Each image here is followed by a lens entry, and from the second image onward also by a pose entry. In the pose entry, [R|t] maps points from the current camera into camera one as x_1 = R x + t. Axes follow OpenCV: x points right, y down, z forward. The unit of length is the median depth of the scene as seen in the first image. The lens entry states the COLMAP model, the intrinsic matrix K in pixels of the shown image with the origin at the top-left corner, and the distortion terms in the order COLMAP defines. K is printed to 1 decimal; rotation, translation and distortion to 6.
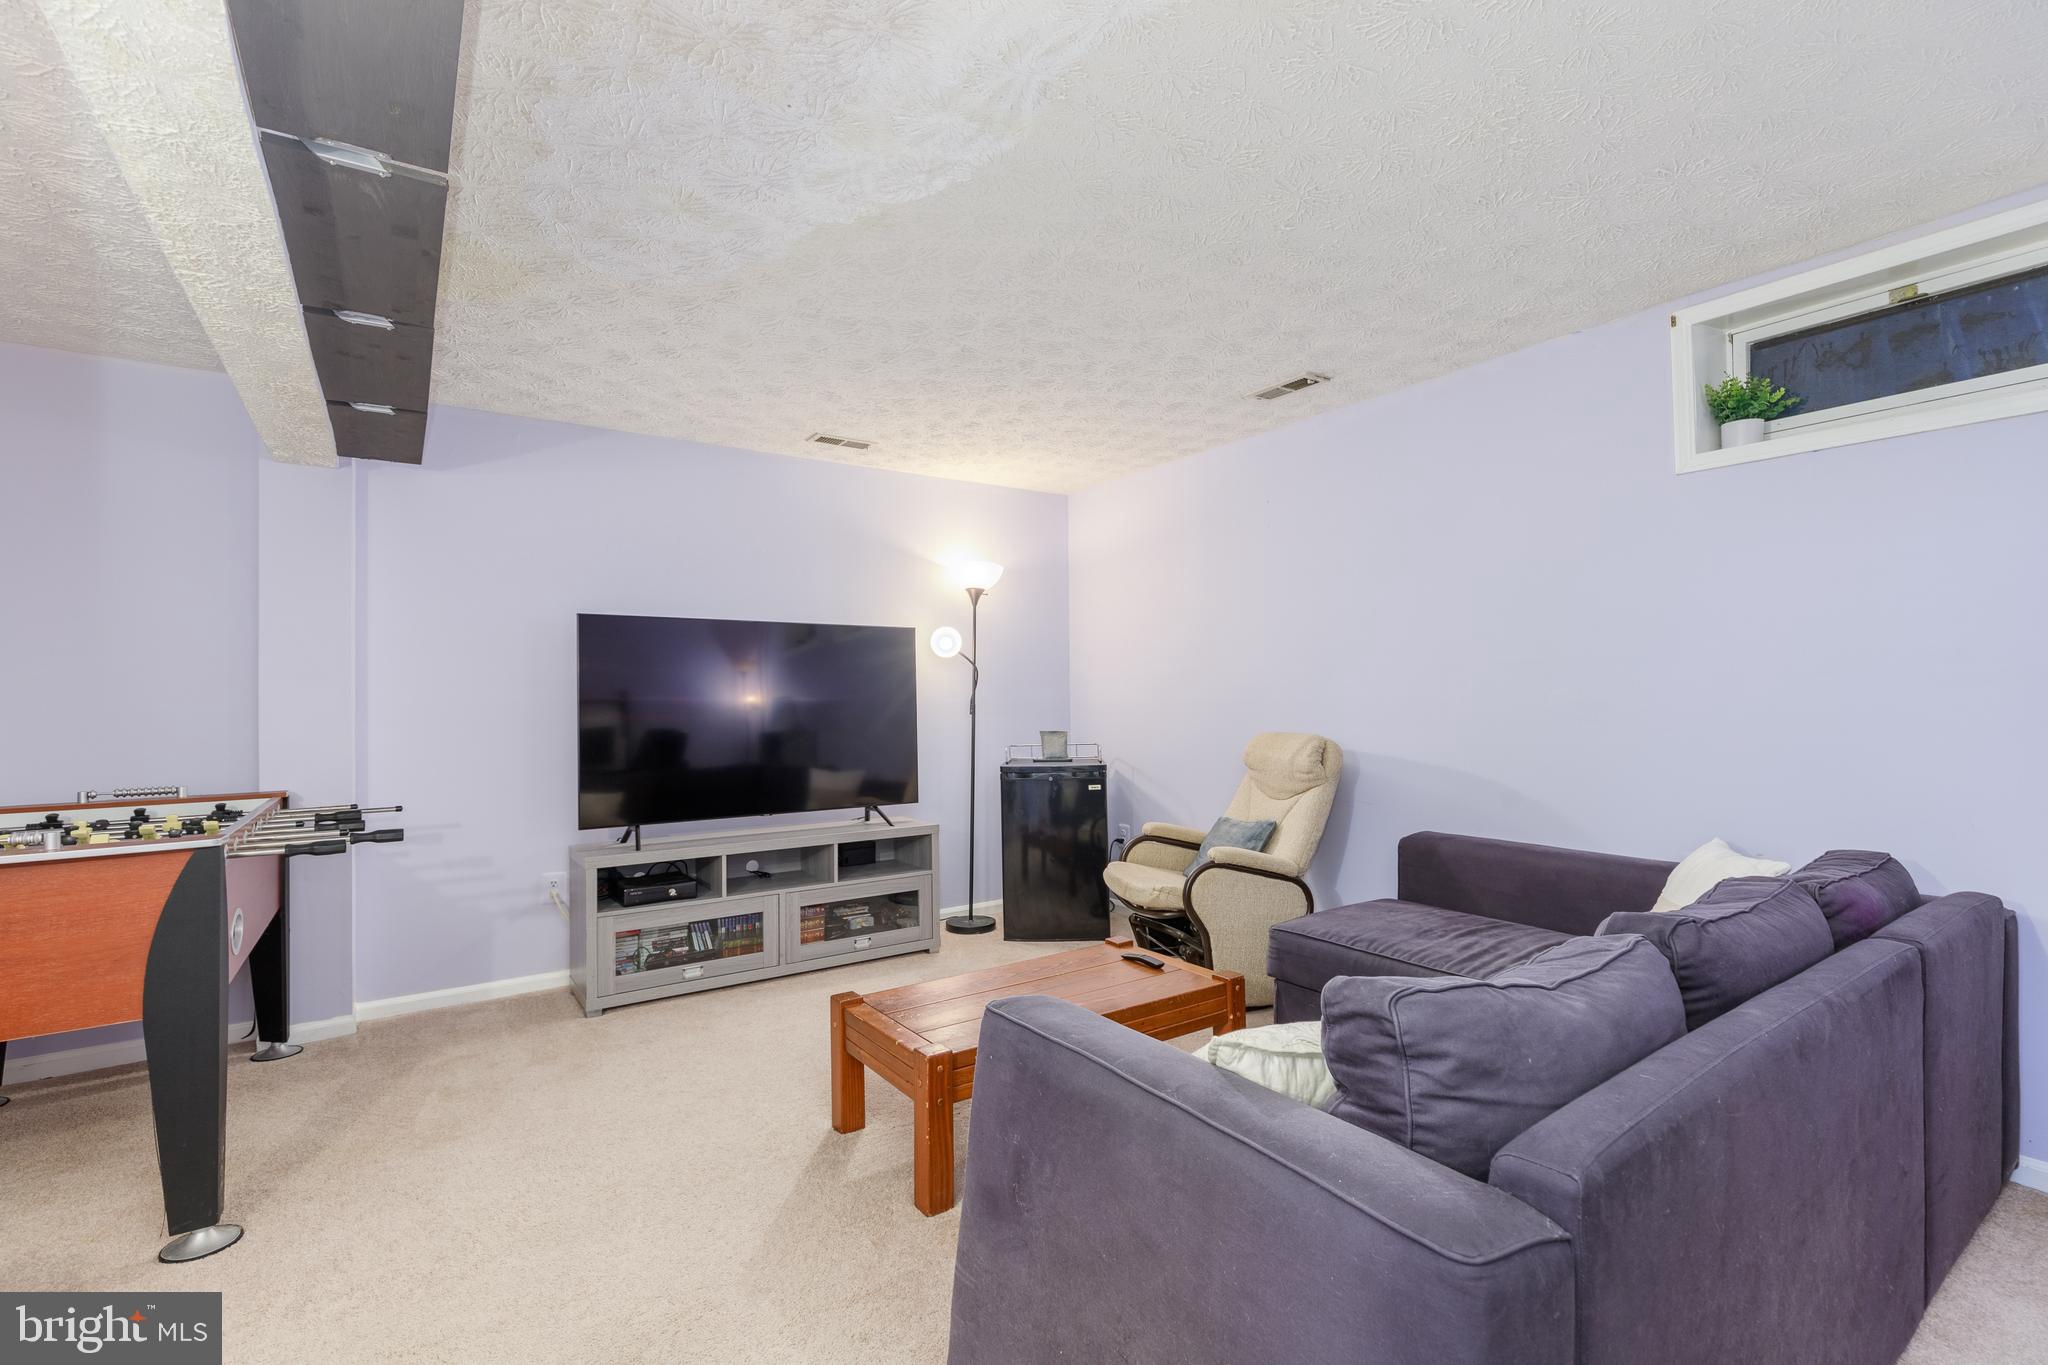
lens RADIAL K [[945.8, 0, 1039.0], [0, 945.8, 692.7], [0, 0, 1]] dist [0.015286, -0.000410]
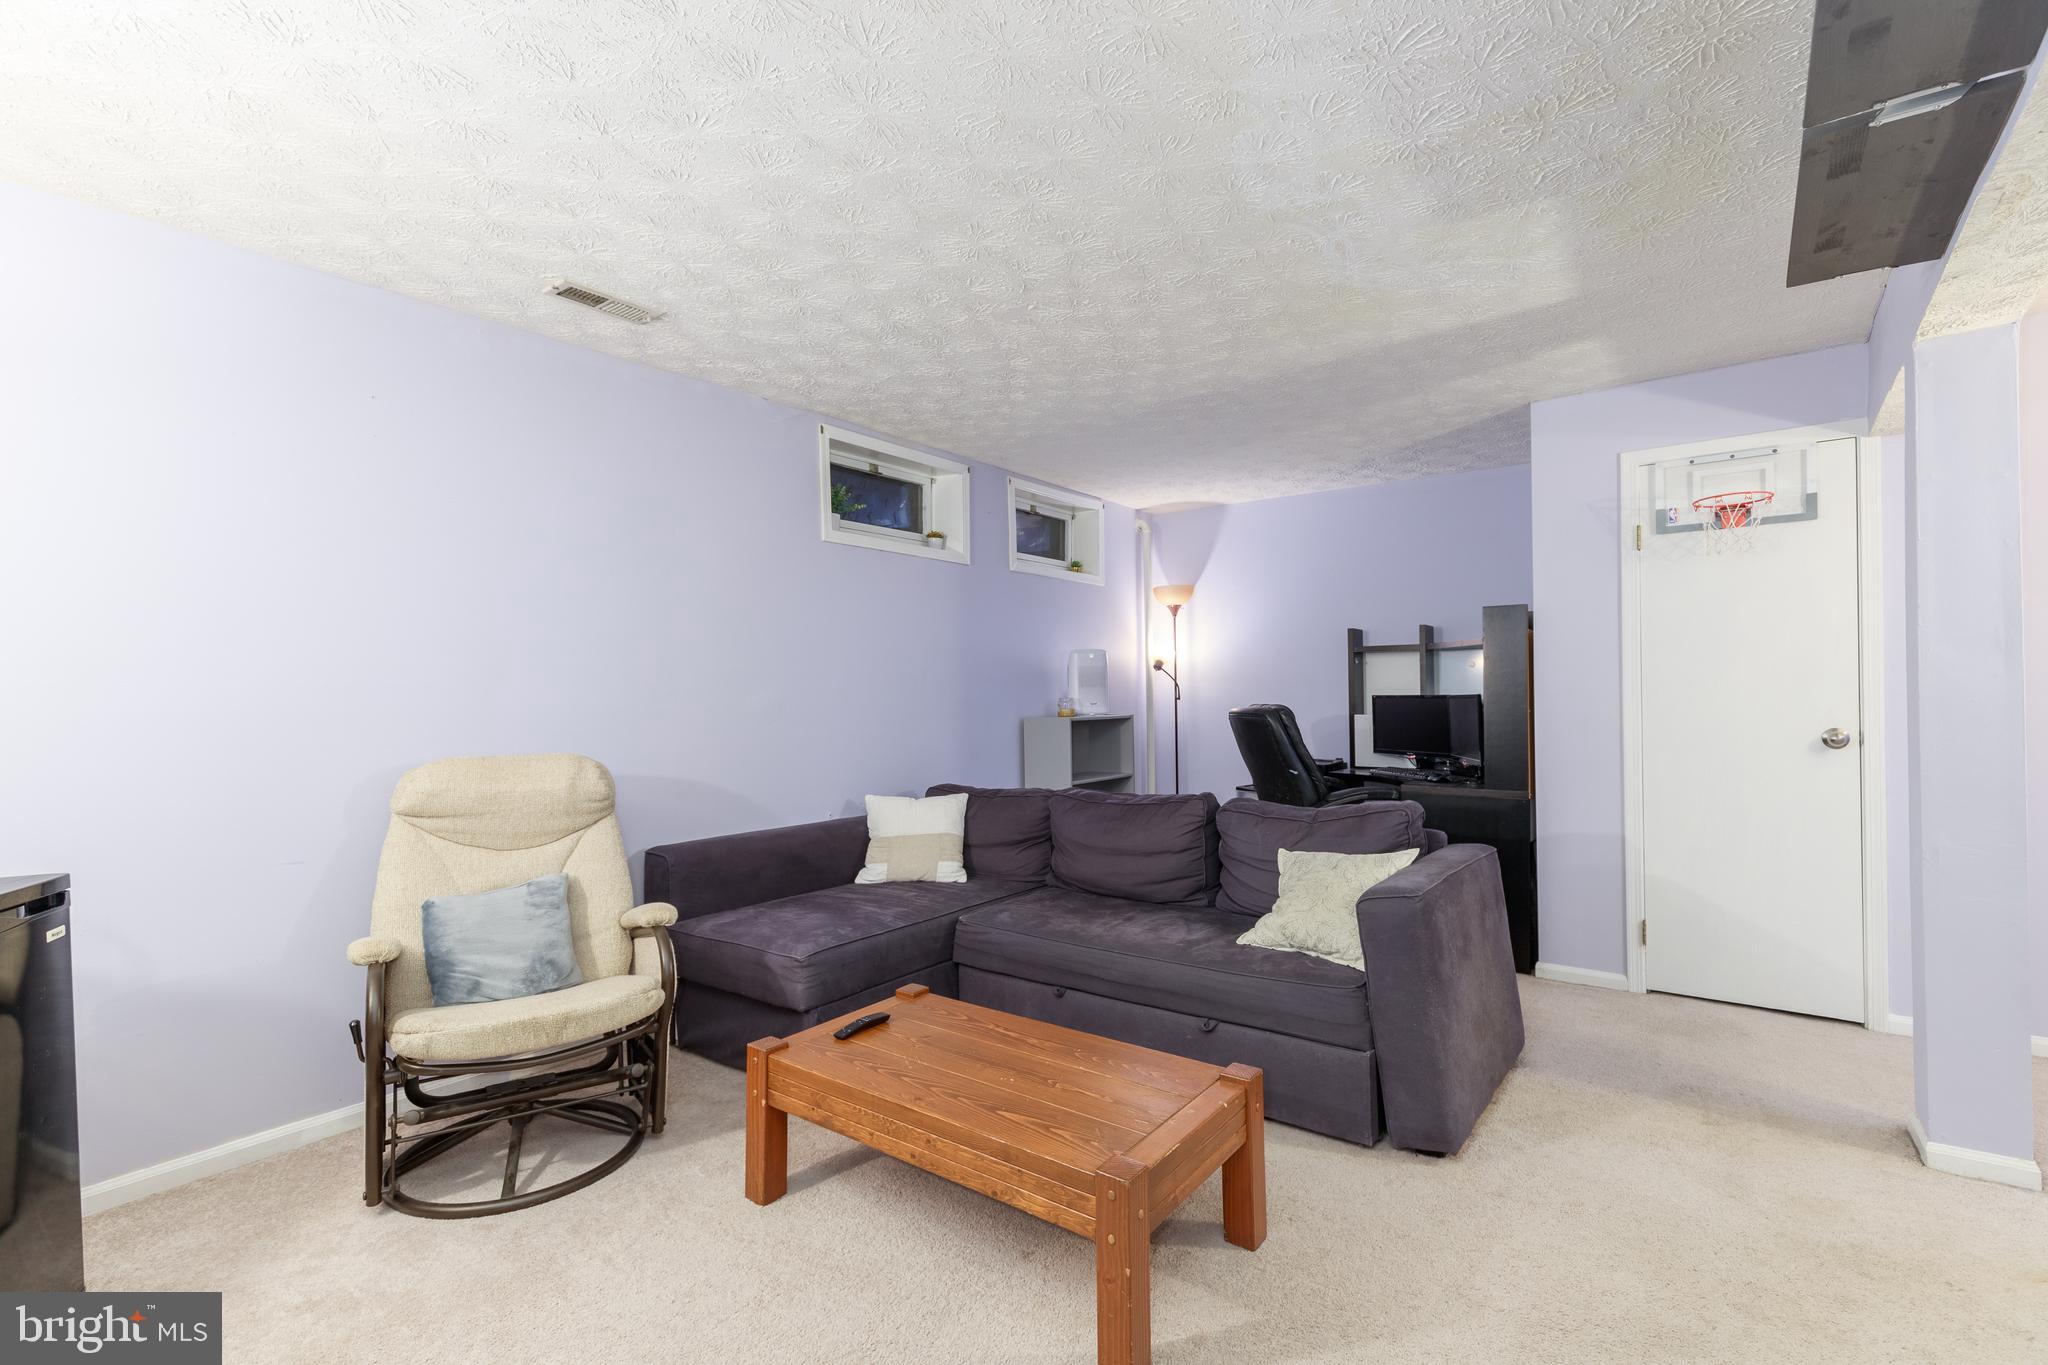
lens RADIAL K [[945.8, 0, 1039.0], [0, 945.8, 692.7], [0, 0, 1]] dist [0.015286, -0.000410]
pose [[-0.334748, 0.010181, 0.942253, -0.707401], [0.007739, 0.999938, -0.008054, 0.006386], [-0.942276, 0.004596, -0.334806, 1.128559]]
